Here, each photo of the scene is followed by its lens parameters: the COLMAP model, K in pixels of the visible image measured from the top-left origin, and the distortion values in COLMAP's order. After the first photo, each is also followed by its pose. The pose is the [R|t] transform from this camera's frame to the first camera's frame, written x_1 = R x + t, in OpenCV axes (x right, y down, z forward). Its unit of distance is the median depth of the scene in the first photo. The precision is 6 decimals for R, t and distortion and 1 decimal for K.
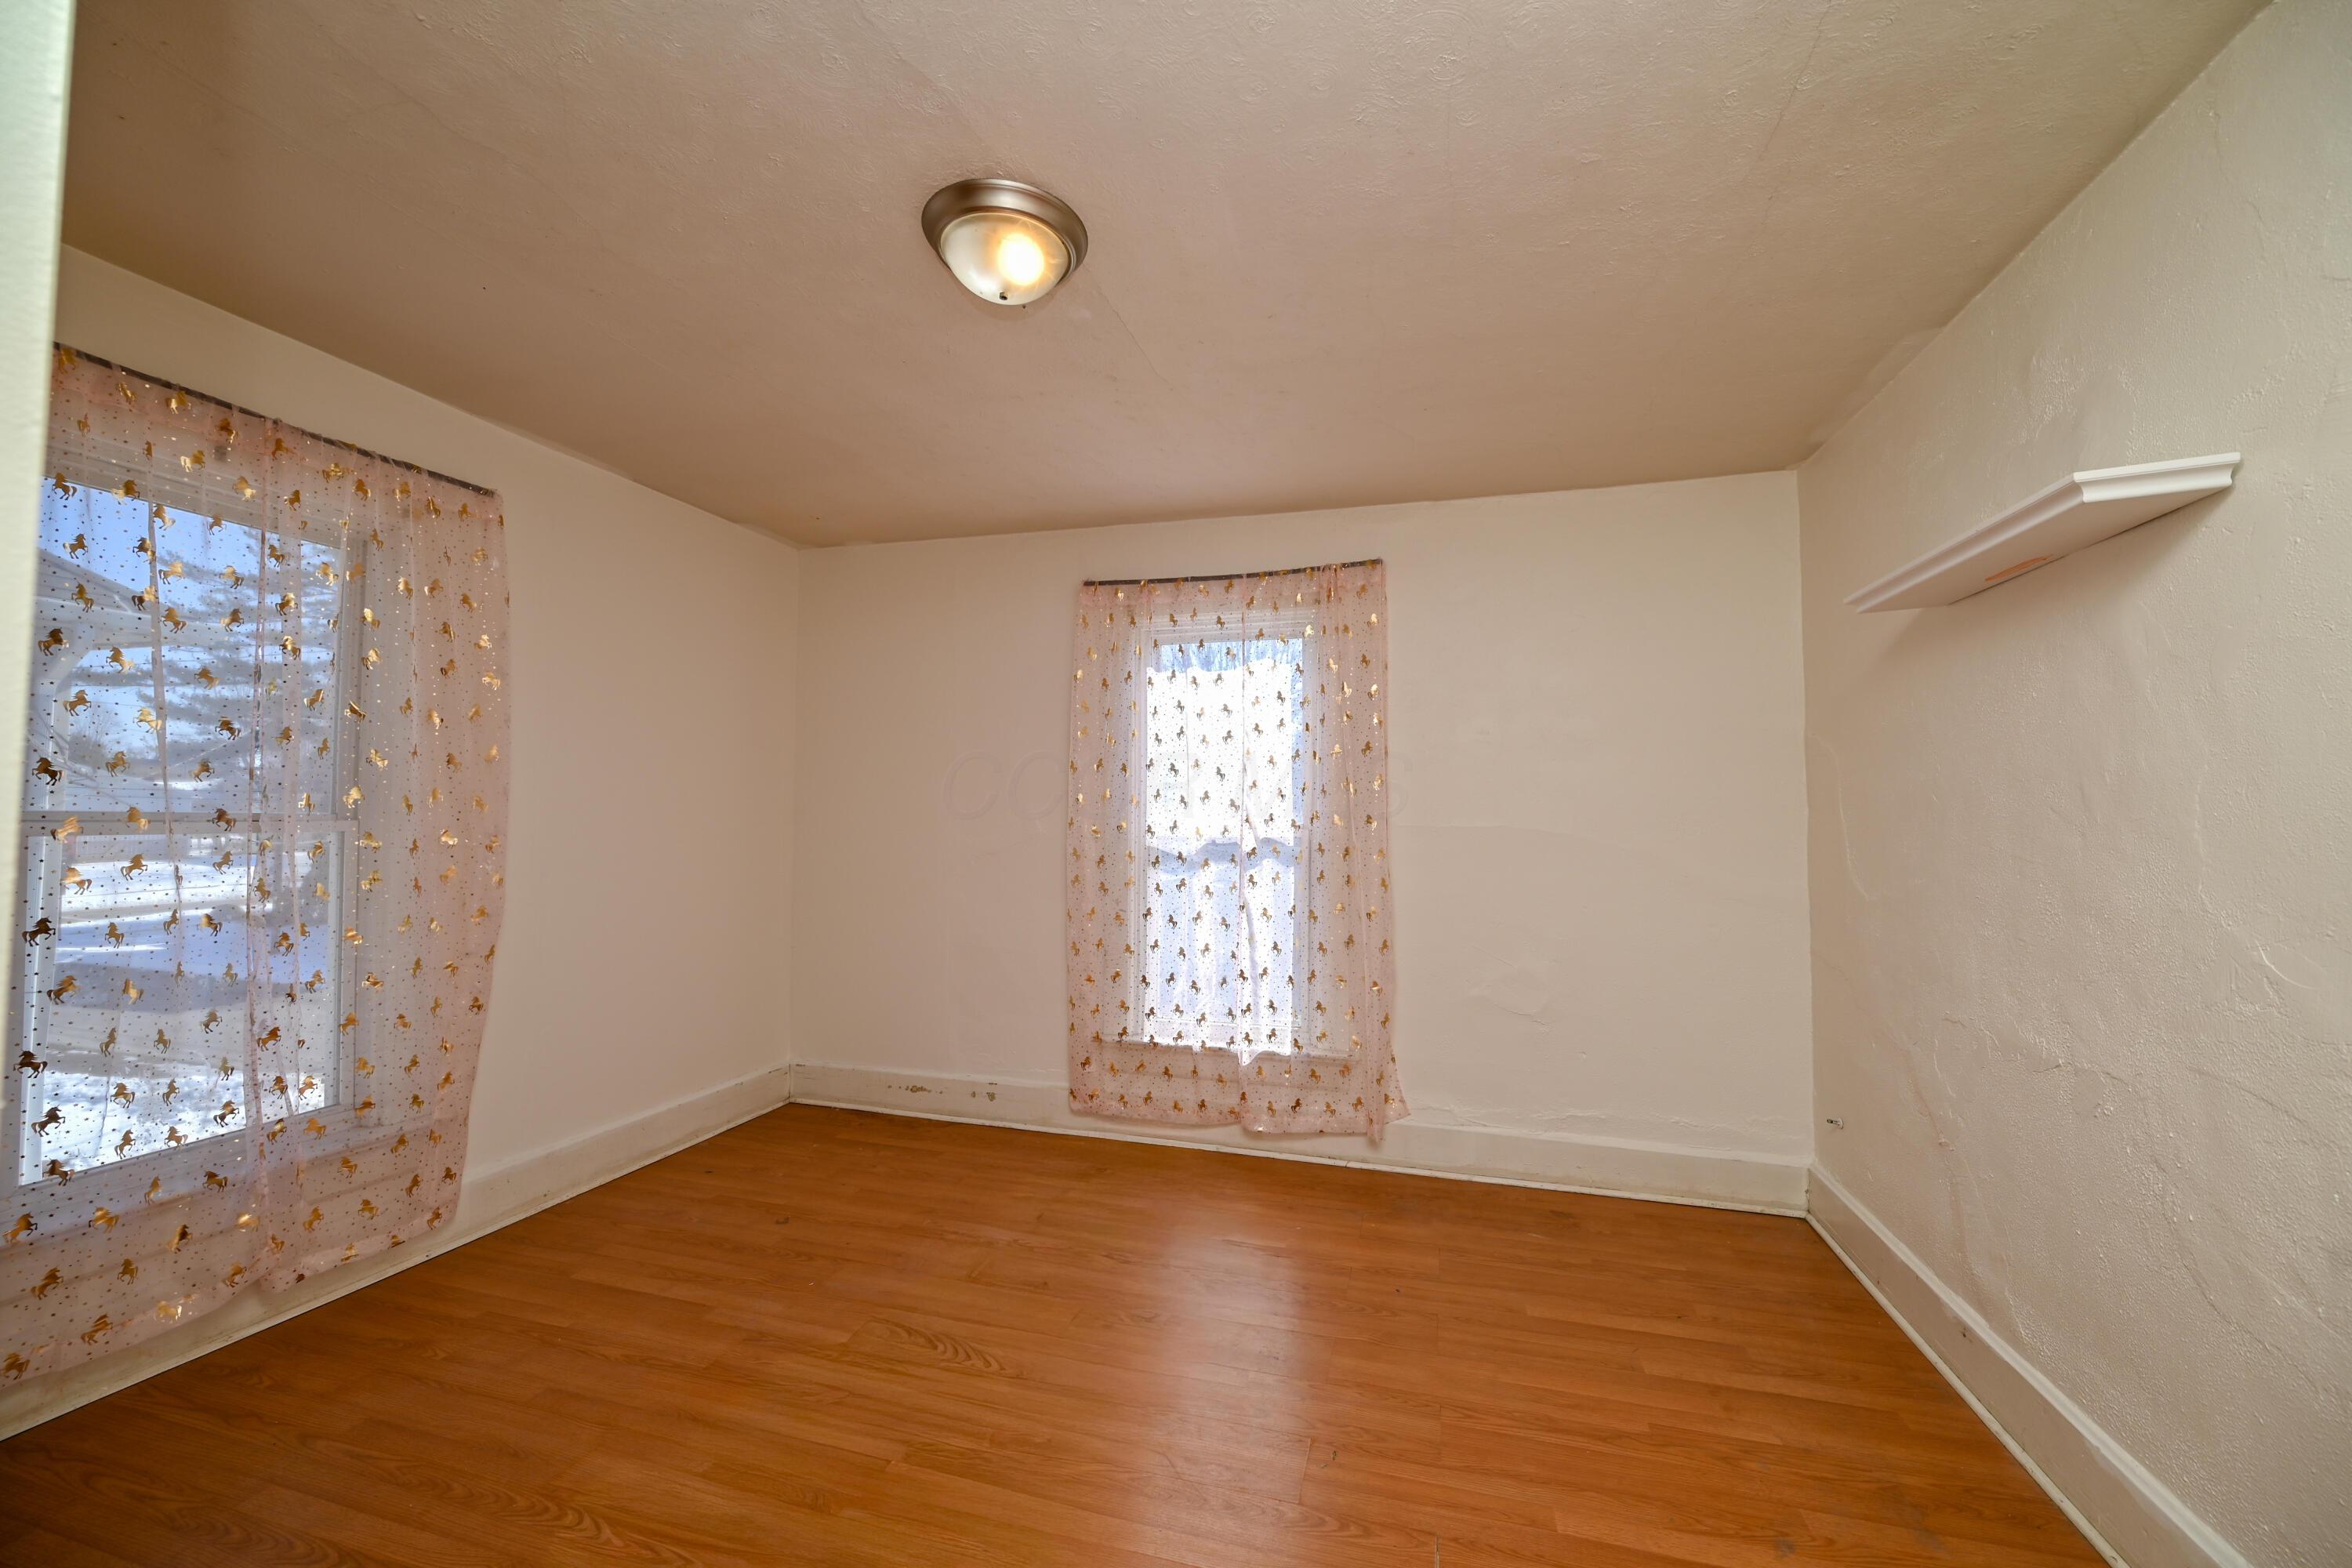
lens RADIAL K [[919.1, 0, 1168.7], [0, 919.1, 794.0], [0, 0, 1]] dist [-0.001167, 0.000026]
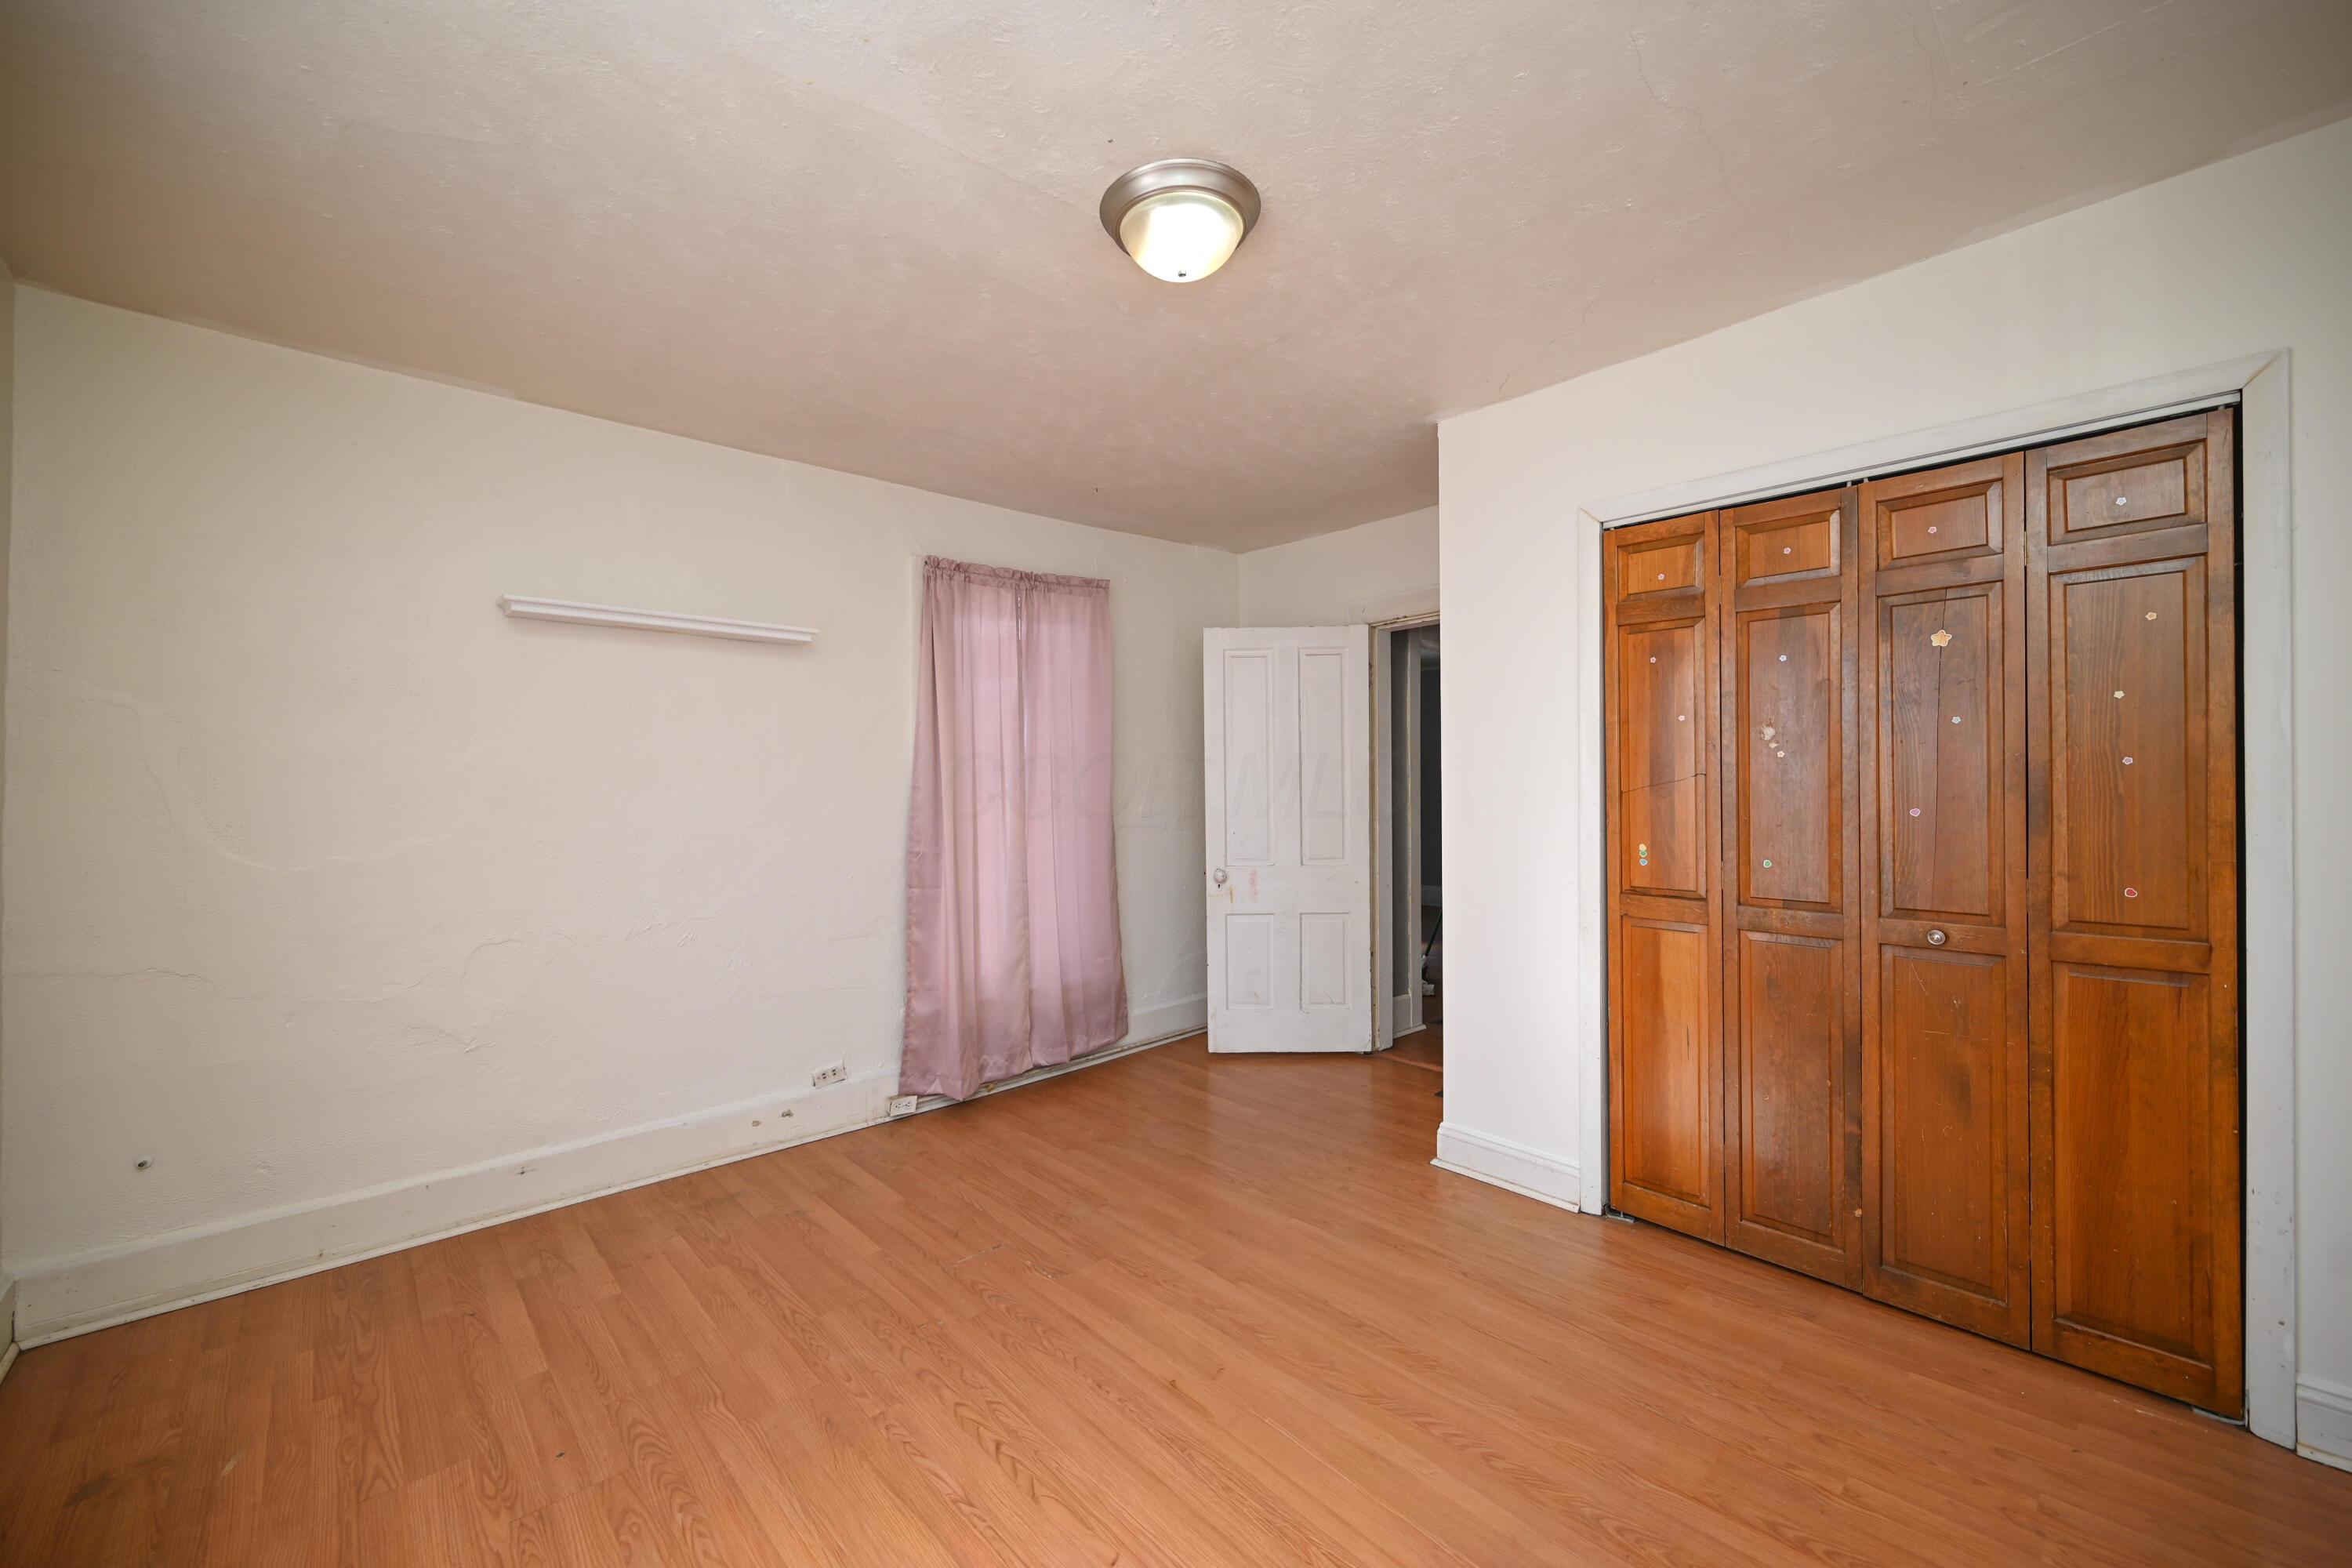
lens RADIAL K [[919.1, 0, 1171.2], [0, 919.1, 785.8], [0, 0, 1]] dist [-0.001167, 0.000026]
pose [[-0.859730, -0.001480, 0.510747, -0.514898], [-0.011550, 0.999796, -0.016544, 0.033005], [-0.510619, -0.020123, -0.859572, 1.386463]]
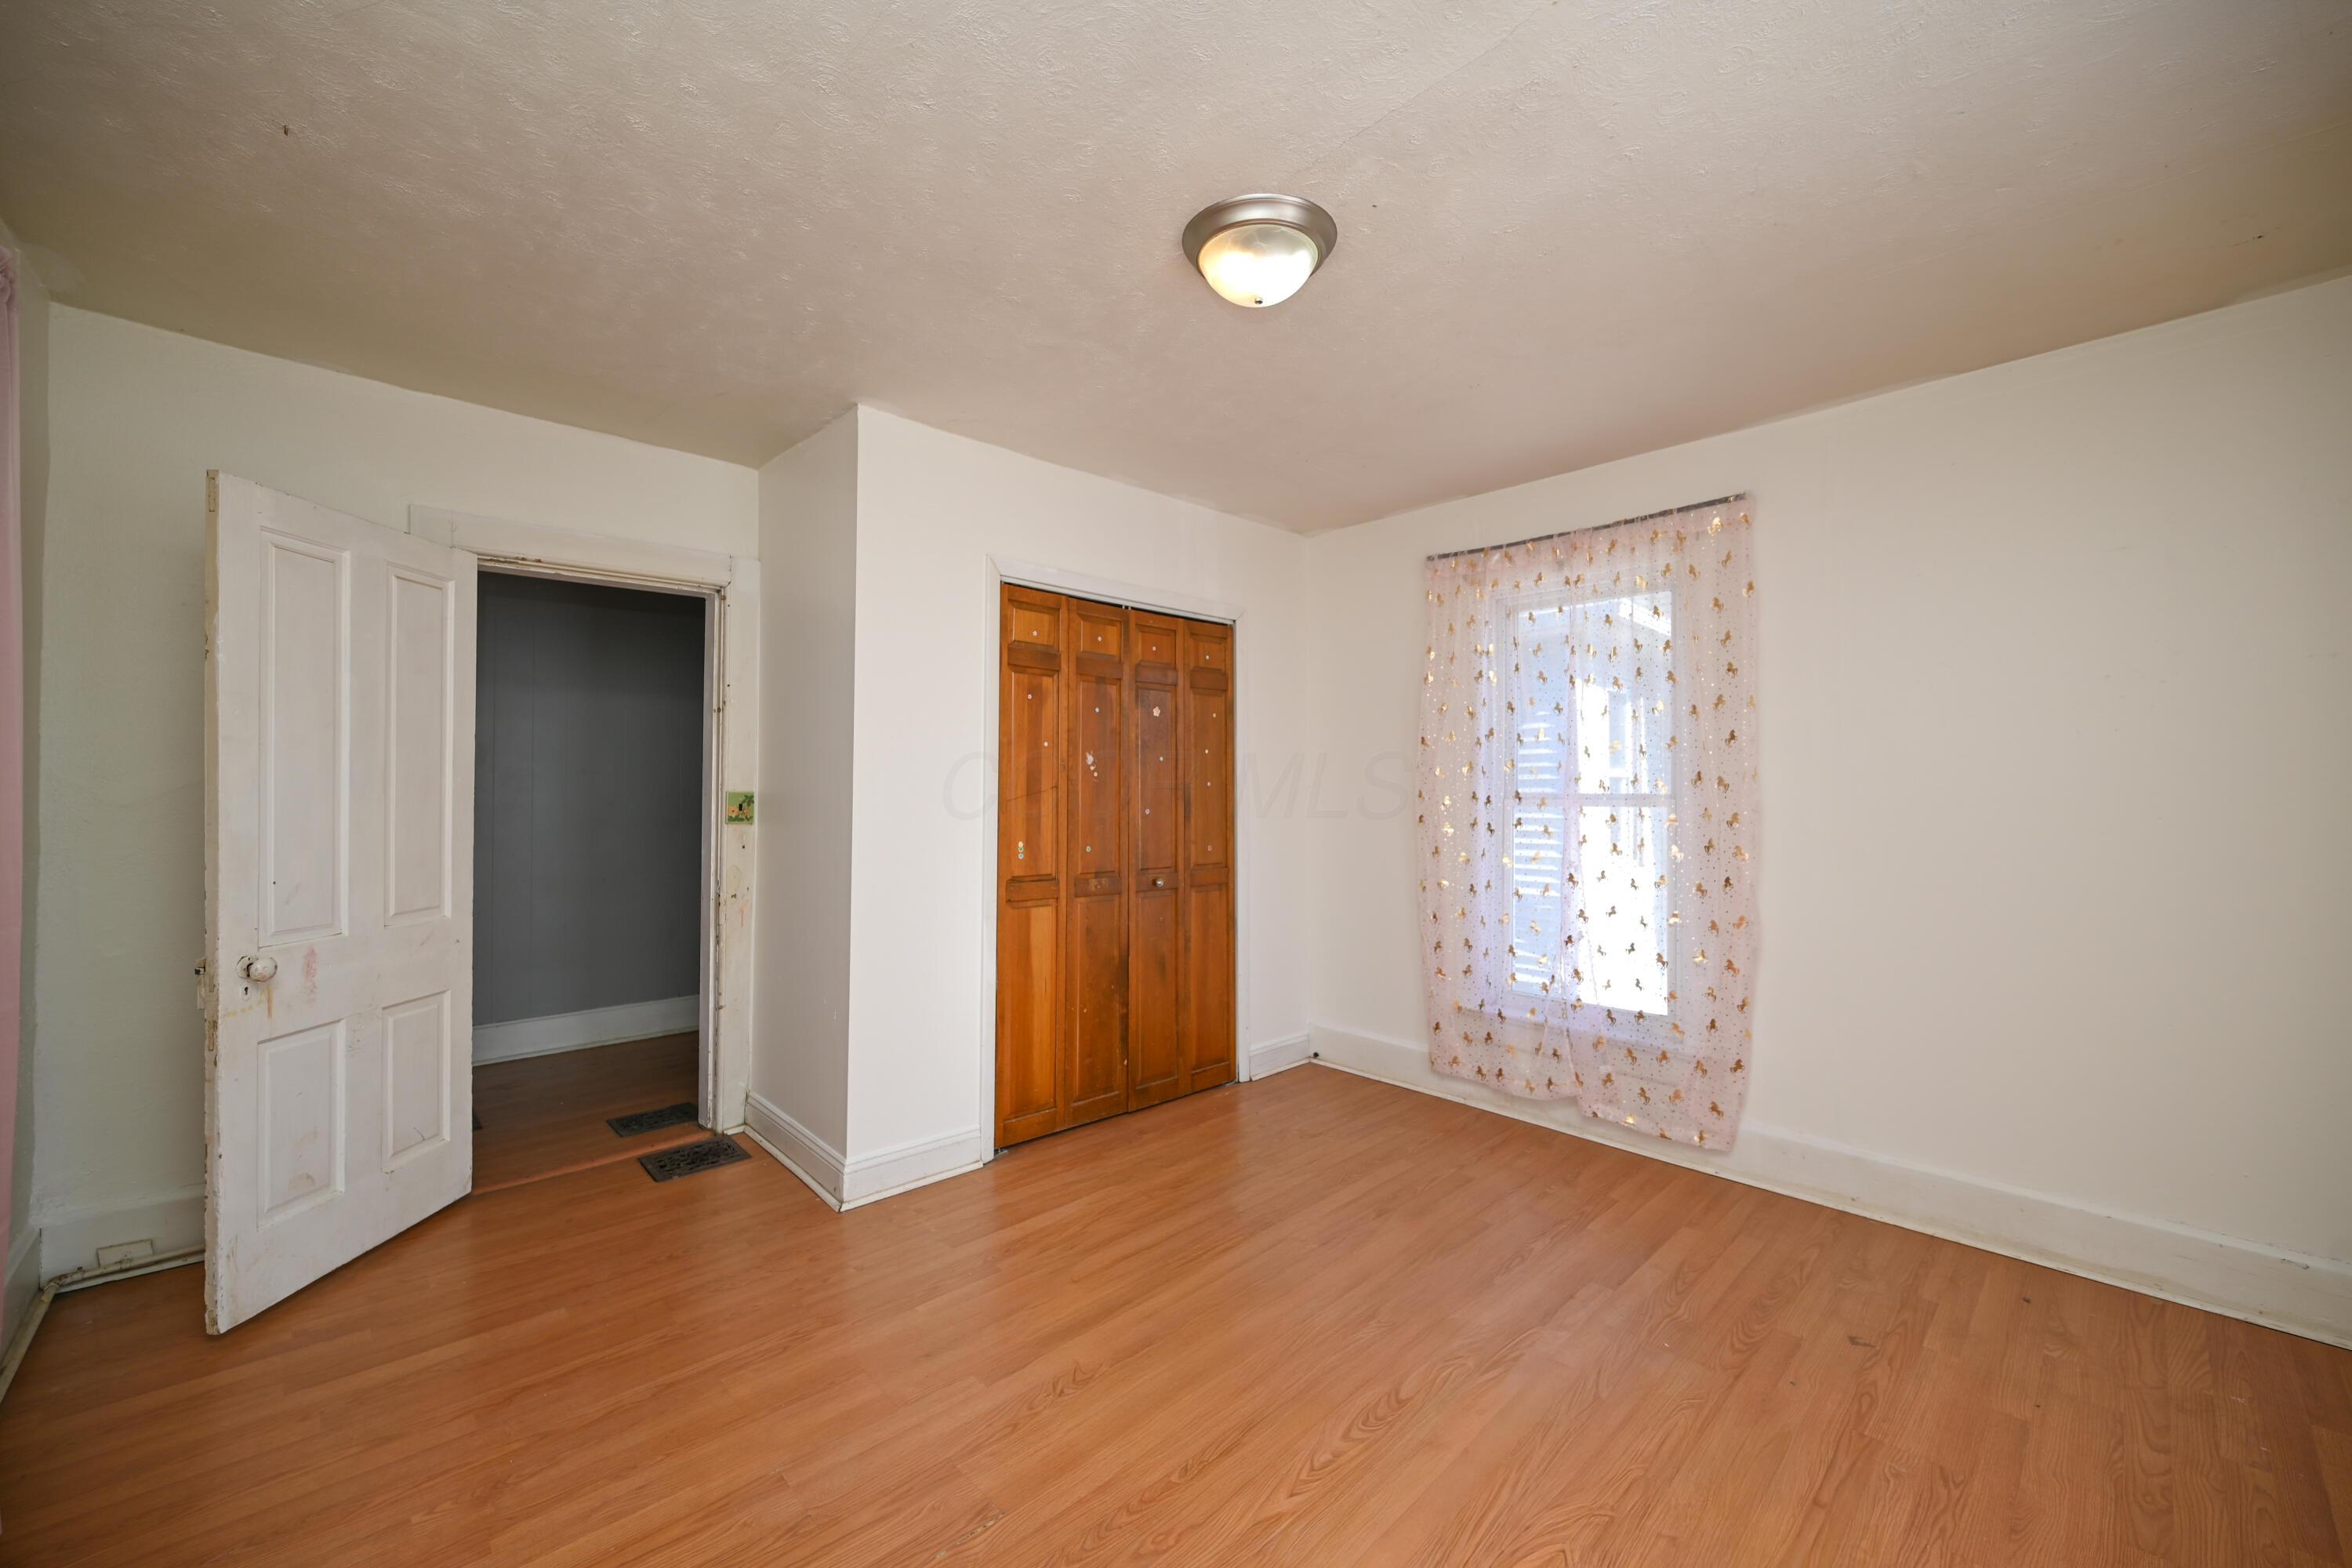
lens RADIAL K [[919.1, 0, 1170.8], [0, 919.1, 788.6], [0, 0, 1]] dist [-0.001167, 0.000026]
pose [[-0.505314, -0.013282, -0.862833, 0.584311], [0.016132, 0.999561, -0.024834, 0.036066], [0.862784, -0.026468, -0.504879, 1.060450]]
